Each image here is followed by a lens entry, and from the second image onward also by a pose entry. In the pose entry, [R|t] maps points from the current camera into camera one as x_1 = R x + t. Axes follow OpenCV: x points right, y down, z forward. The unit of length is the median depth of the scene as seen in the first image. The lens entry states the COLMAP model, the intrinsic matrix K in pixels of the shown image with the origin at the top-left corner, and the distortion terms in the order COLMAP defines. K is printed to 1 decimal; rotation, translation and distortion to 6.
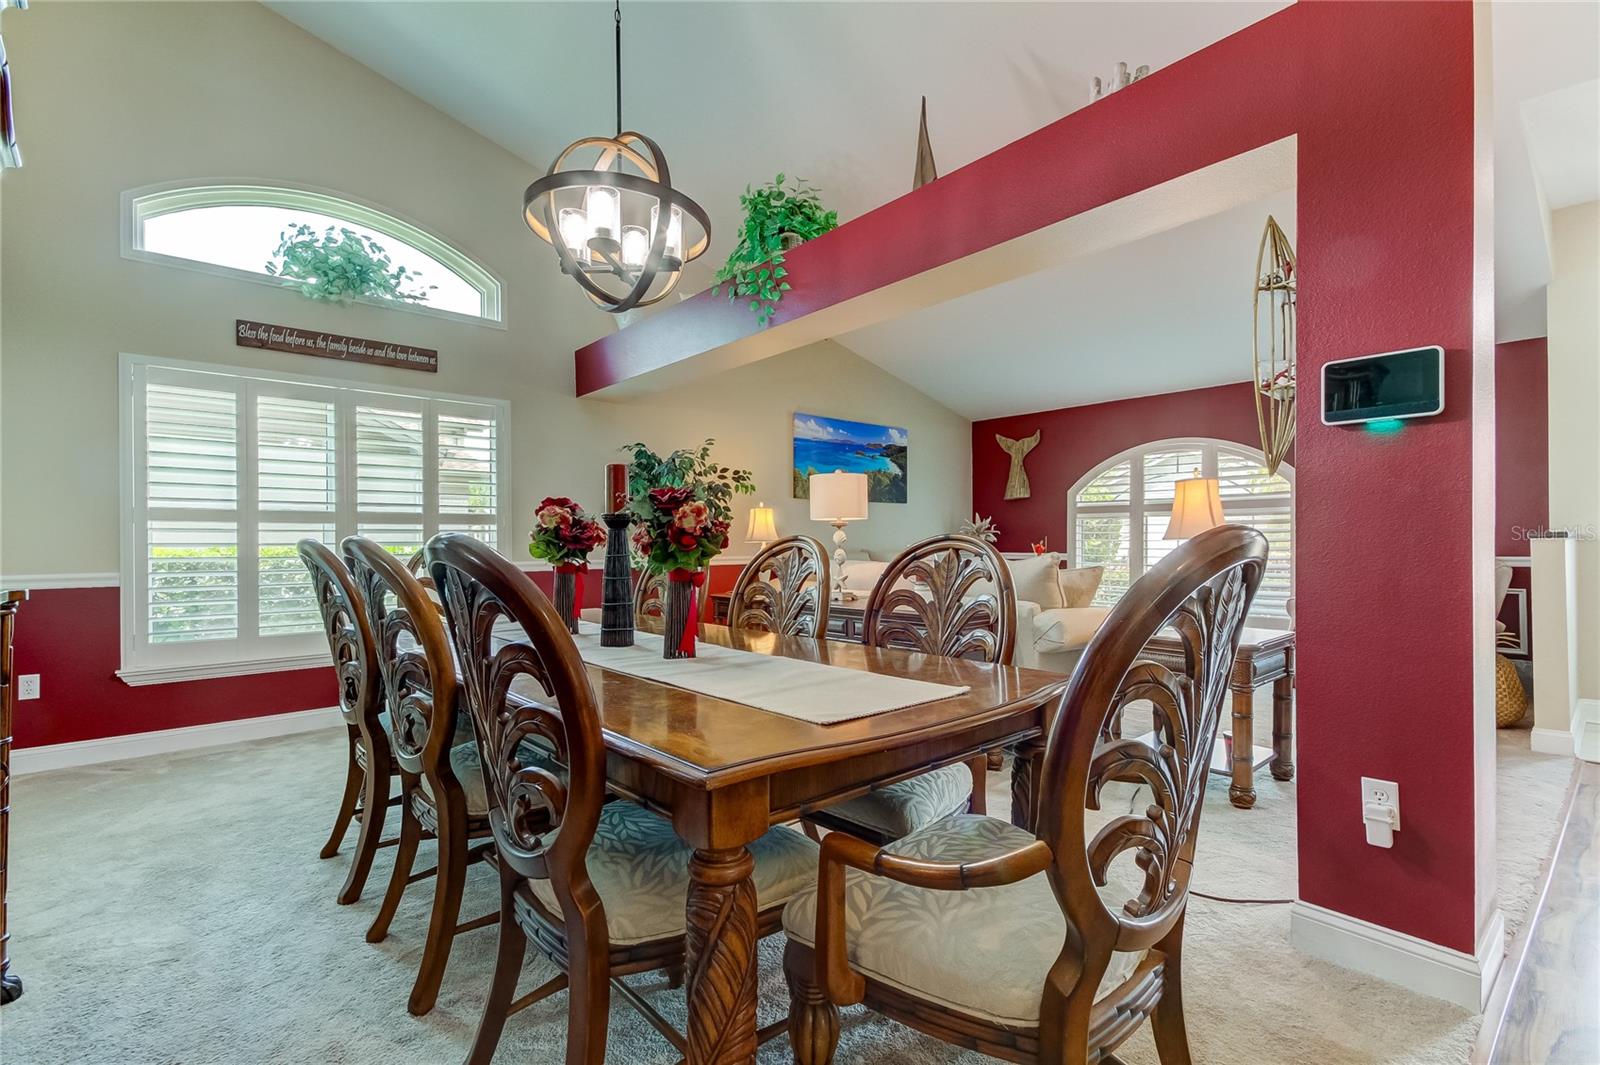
lens RADIAL K [[742.4, 0, 800.7], [0, 742.4, 535.5], [0, 0, 1]] dist [0.026531, -0.010790]
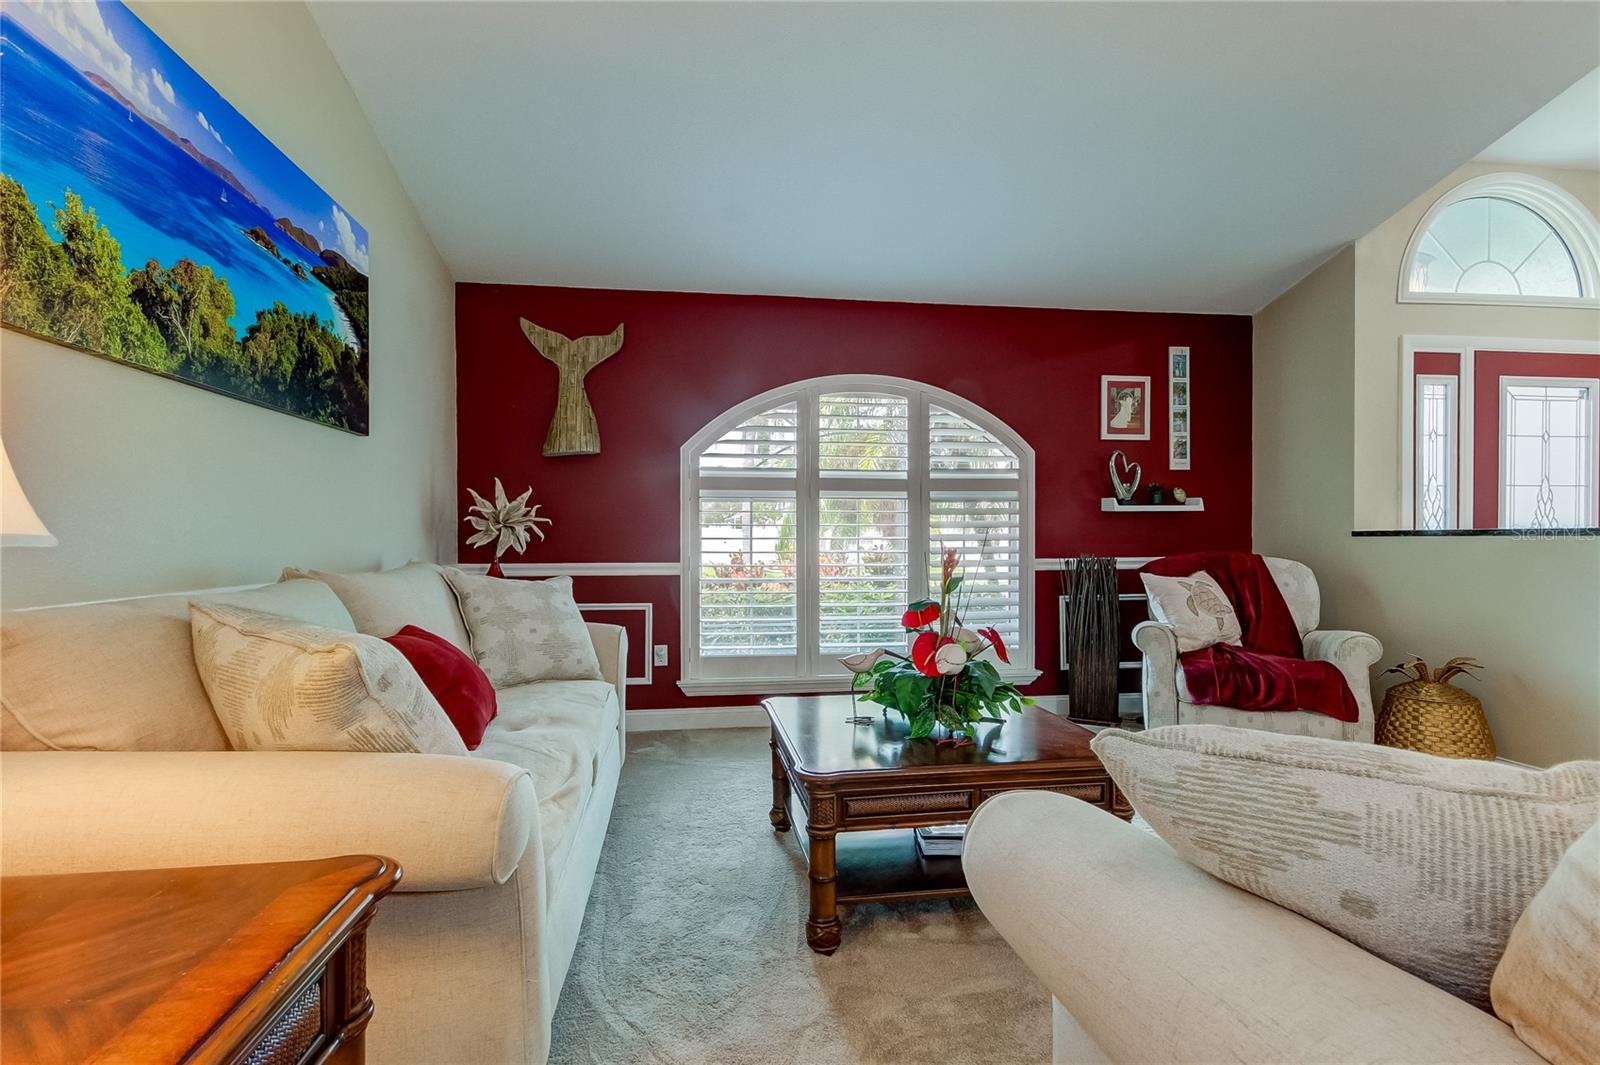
lens RADIAL K [[742.4, 0, 795.3], [0, 742.4, 518.2], [0, 0, 1]] dist [0.026531, -0.010790]
pose [[0.550992, 0.019351, 0.834286, -0.093854], [-0.006779, 0.999802, -0.018713, 0.003474], [-0.834483, 0.004655, 0.551014, 1.327373]]
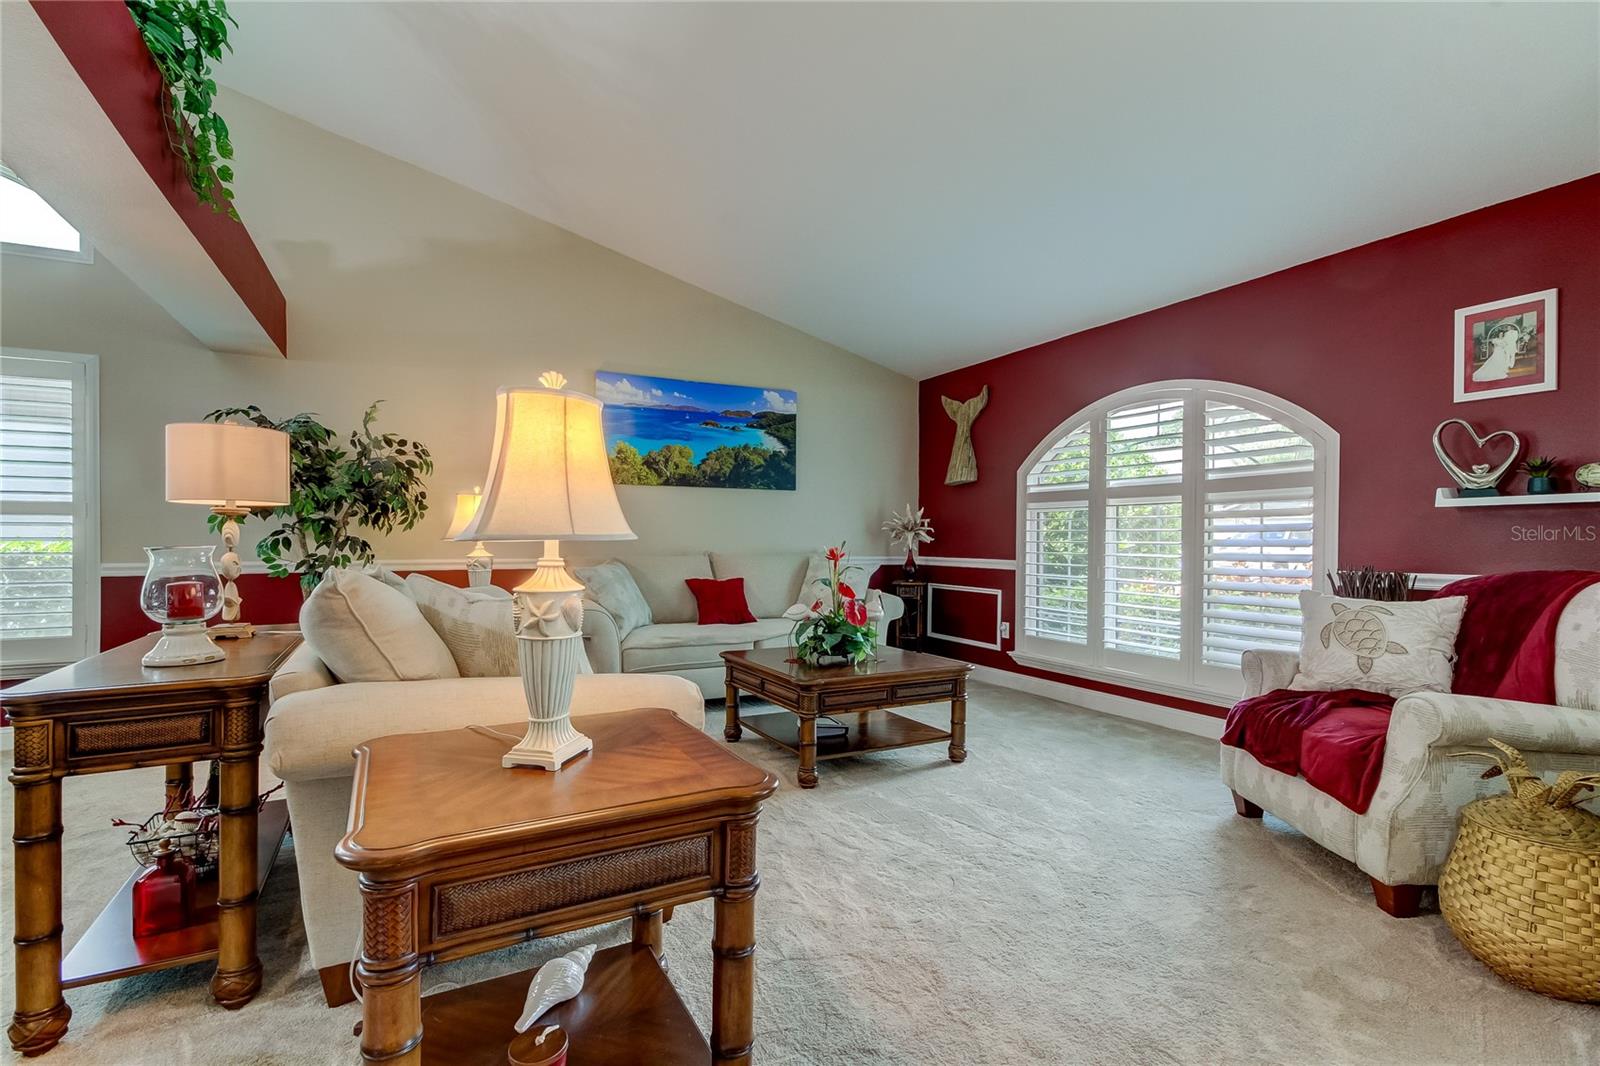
lens RADIAL K [[742.4, 0, 768.0], [0, 742.4, 542.3], [0, 0, 1]] dist [0.026531, -0.010790]
pose [[0.966269, 0.008458, -0.257396, 0.654888], [-0.005603, 0.999914, 0.011822, 0.000023], [0.257474, -0.009981, 0.966234, 0.570823]]
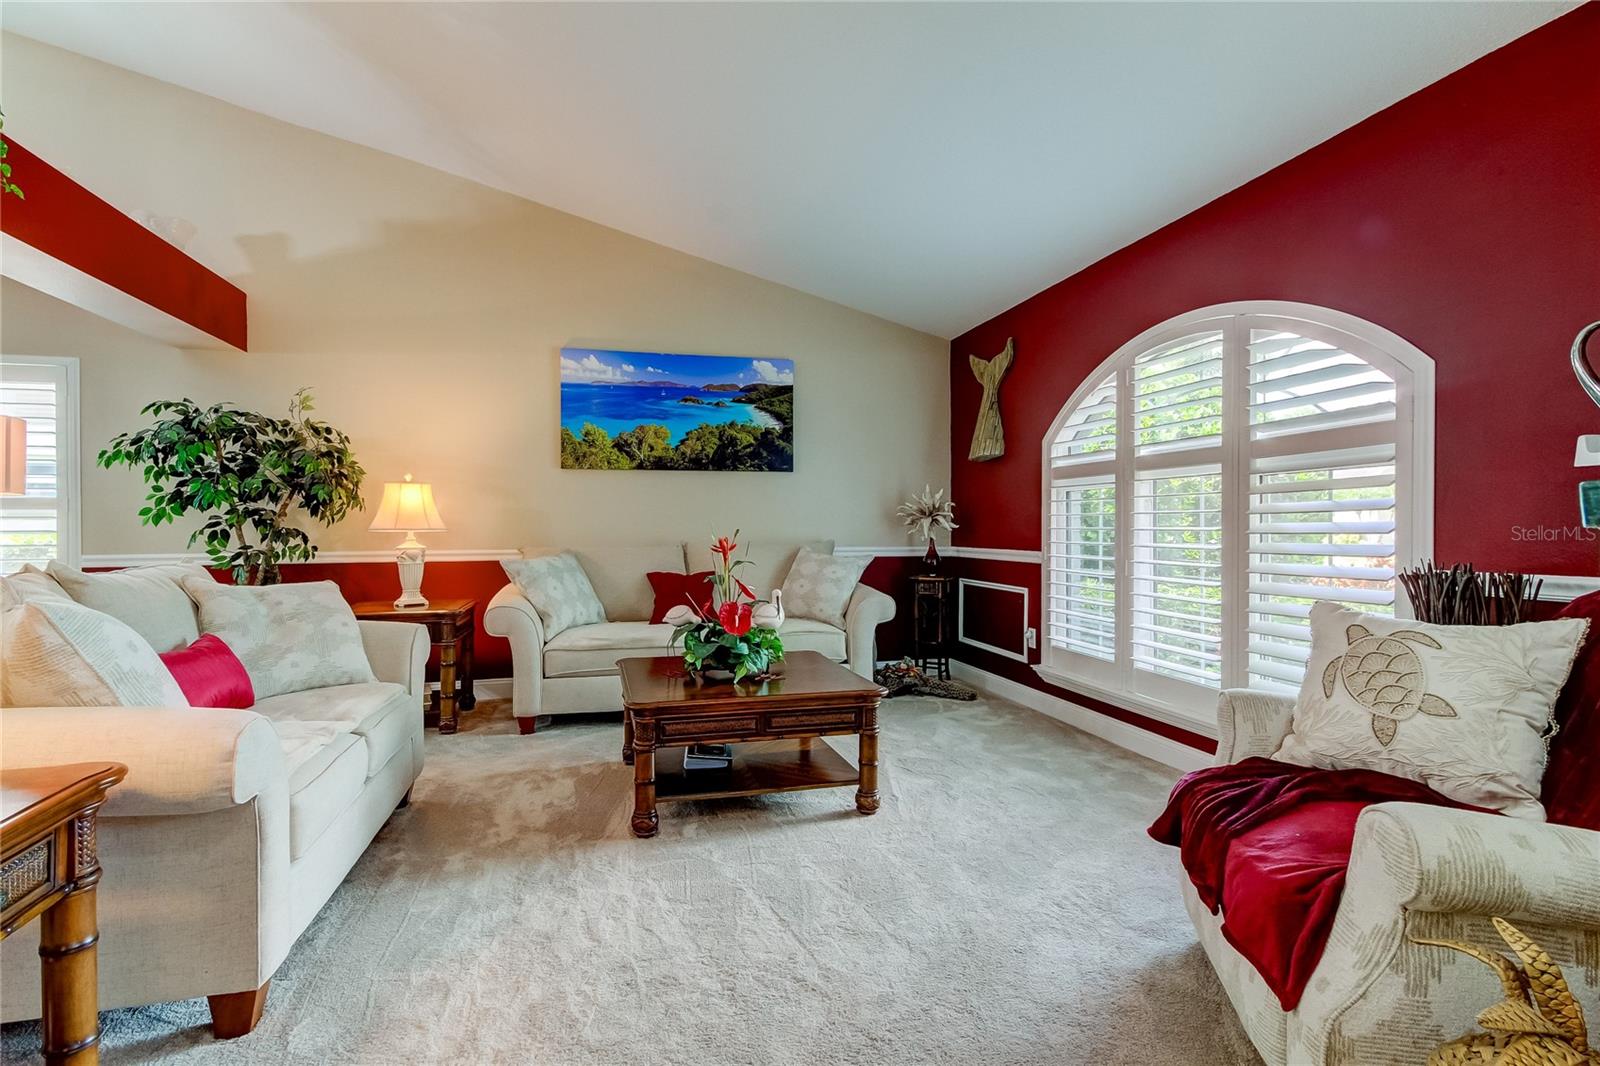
lens RADIAL K [[742.4, 0, 761.8], [0, 742.4, 527.8], [0, 0, 1]] dist [0.026531, -0.010790]
pose [[0.883237, 0.000614, -0.468926, 0.904694], [0.003416, 0.999964, 0.007742, 0.001729], [0.468914, -0.008440, 0.883203, 0.857961]]
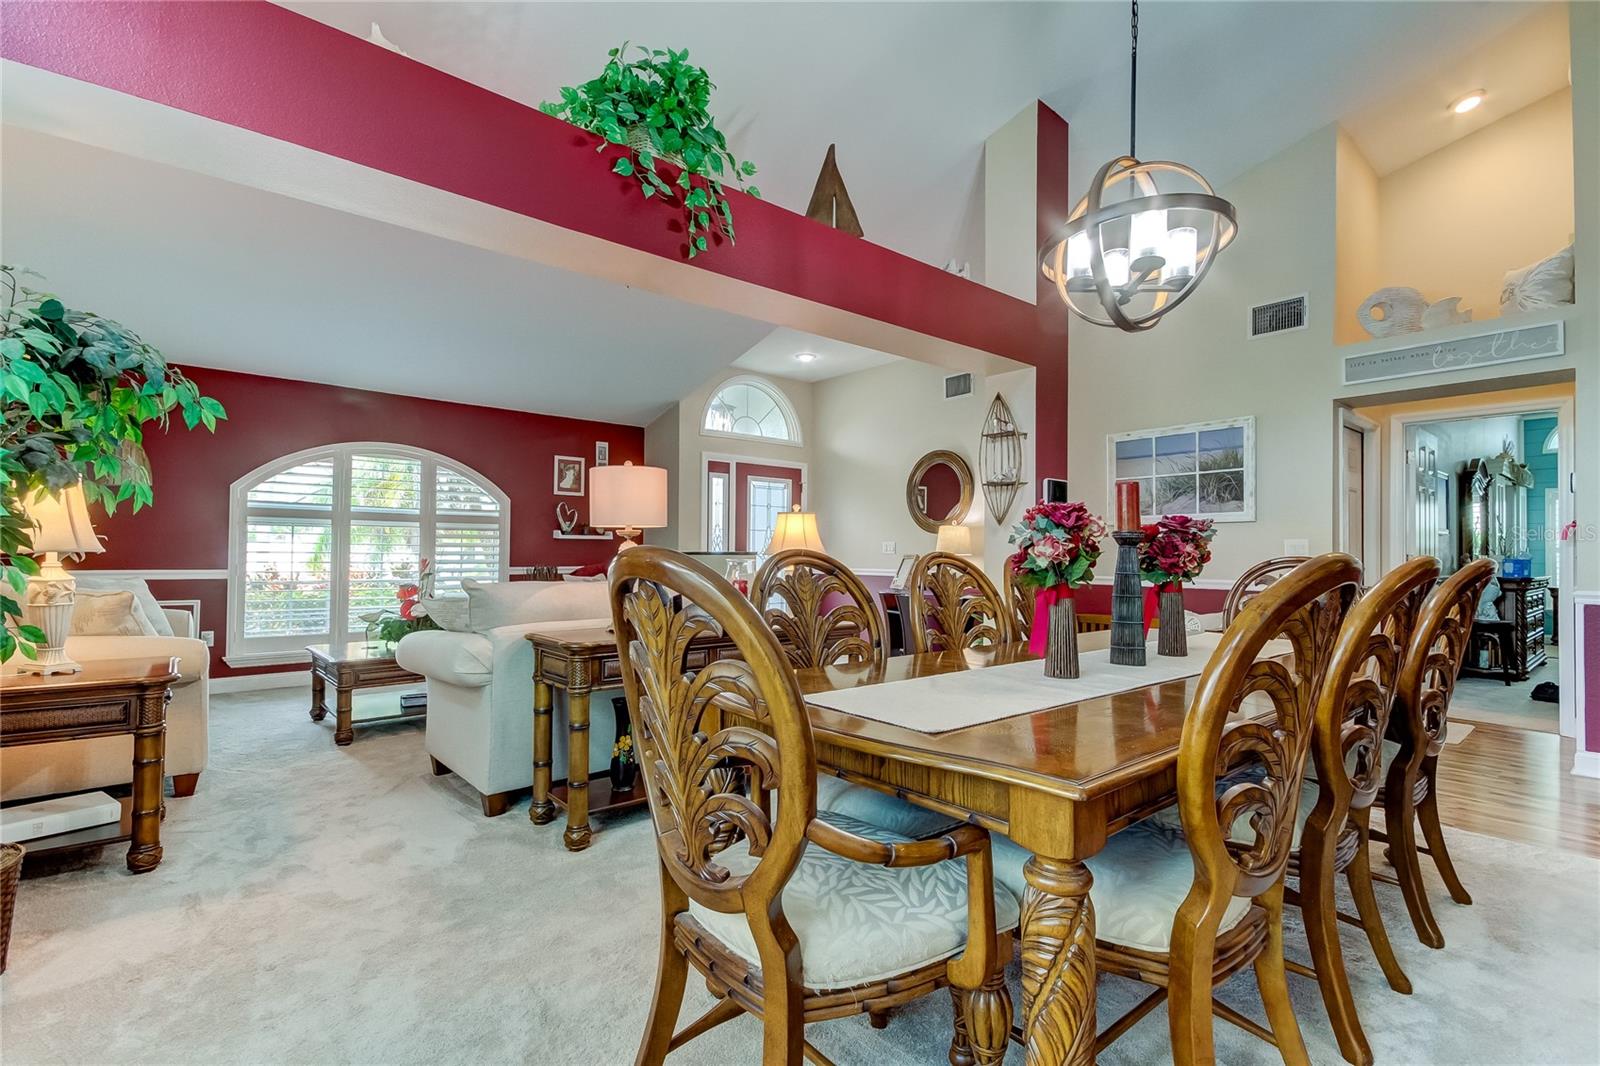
lens RADIAL K [[742.4, 0, 795.4], [0, 742.4, 538.0], [0, 0, 1]] dist [0.026531, -0.010790]
pose [[0.020592, 0.024625, 0.999485, -0.768638], [-0.016832, 0.999563, -0.024280, 0.002788], [-0.999646, -0.016324, 0.020997, 0.897652]]
